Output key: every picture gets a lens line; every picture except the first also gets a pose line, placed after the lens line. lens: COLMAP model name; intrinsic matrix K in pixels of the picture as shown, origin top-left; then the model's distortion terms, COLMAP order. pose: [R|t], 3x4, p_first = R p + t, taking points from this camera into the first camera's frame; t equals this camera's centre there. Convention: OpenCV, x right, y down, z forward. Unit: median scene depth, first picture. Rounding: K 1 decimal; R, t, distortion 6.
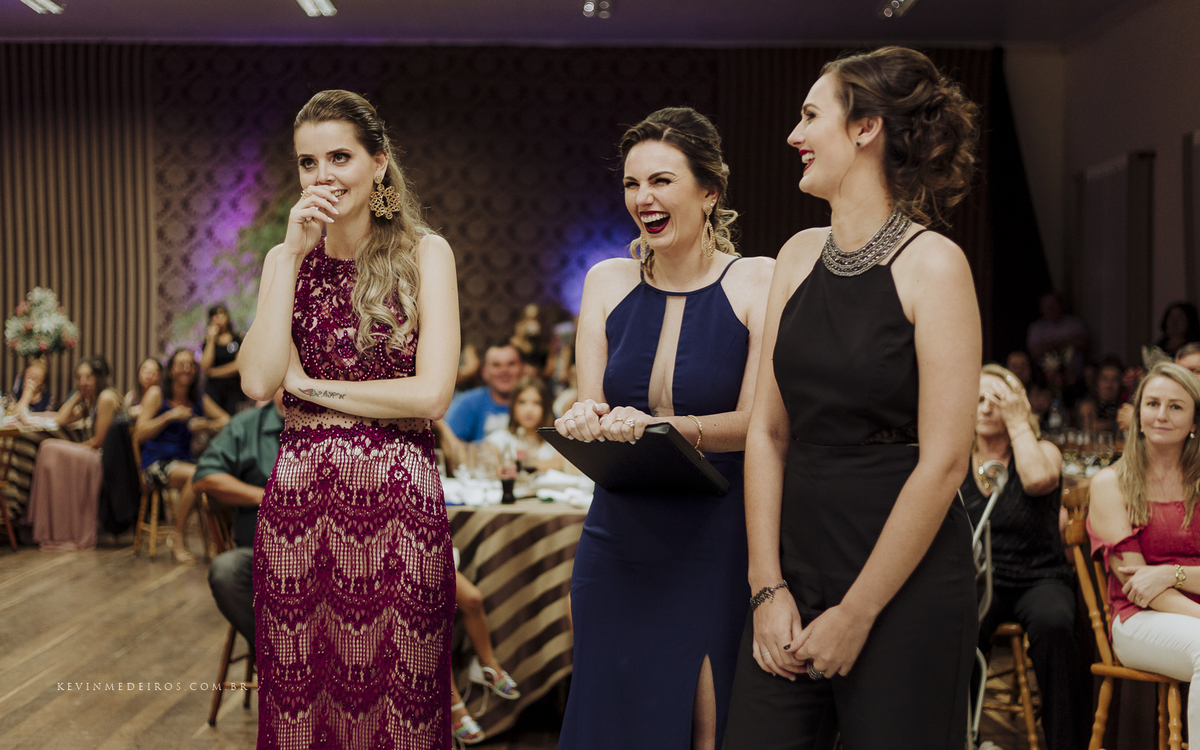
lens RADIAL K [[1751.4, 0, 600.0], [0, 1751.4, 375.0], [0, 0, 1]] dist [-0.015992, 0.120334]
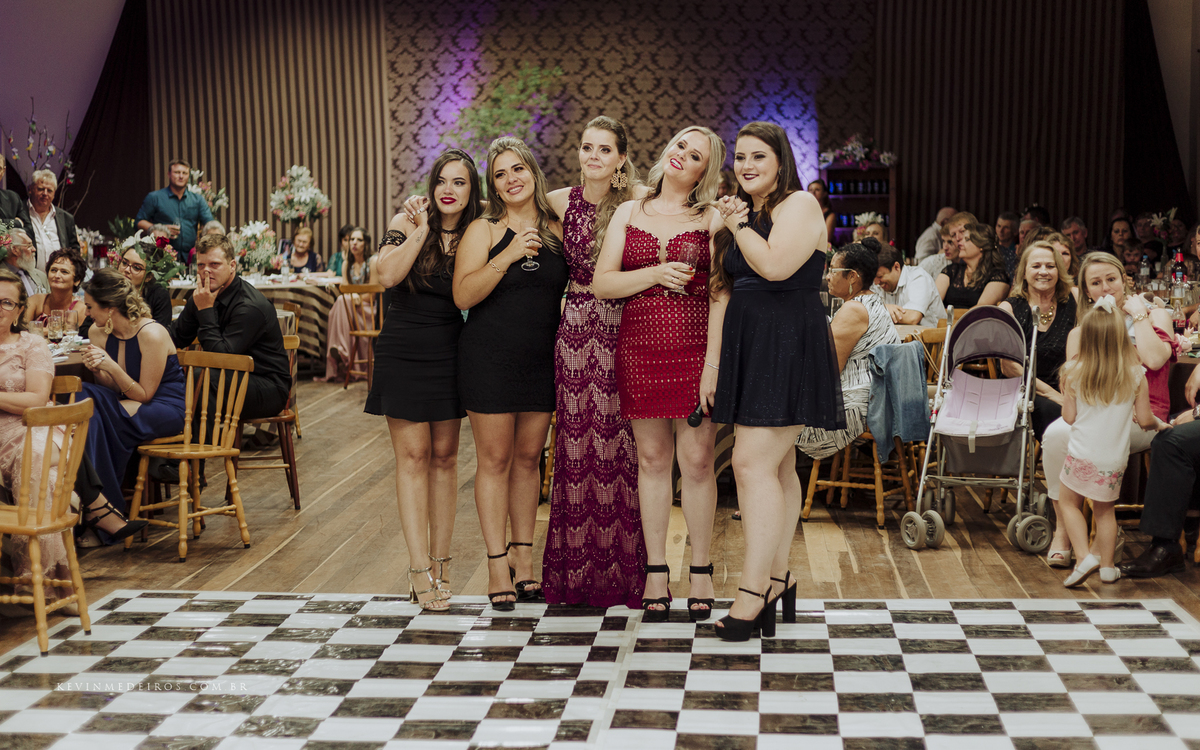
lens RADIAL K [[1782.9, 0, 600.0], [0, 1782.9, 375.0], [0, 0, 1]] dist [0.010850, -0.005306]
pose [[0.993851, -0.002234, -0.110703, 0.016446], [0.011934, 0.996133, 0.087041, -0.010101], [0.110080, -0.087827, 0.990035, -0.175918]]
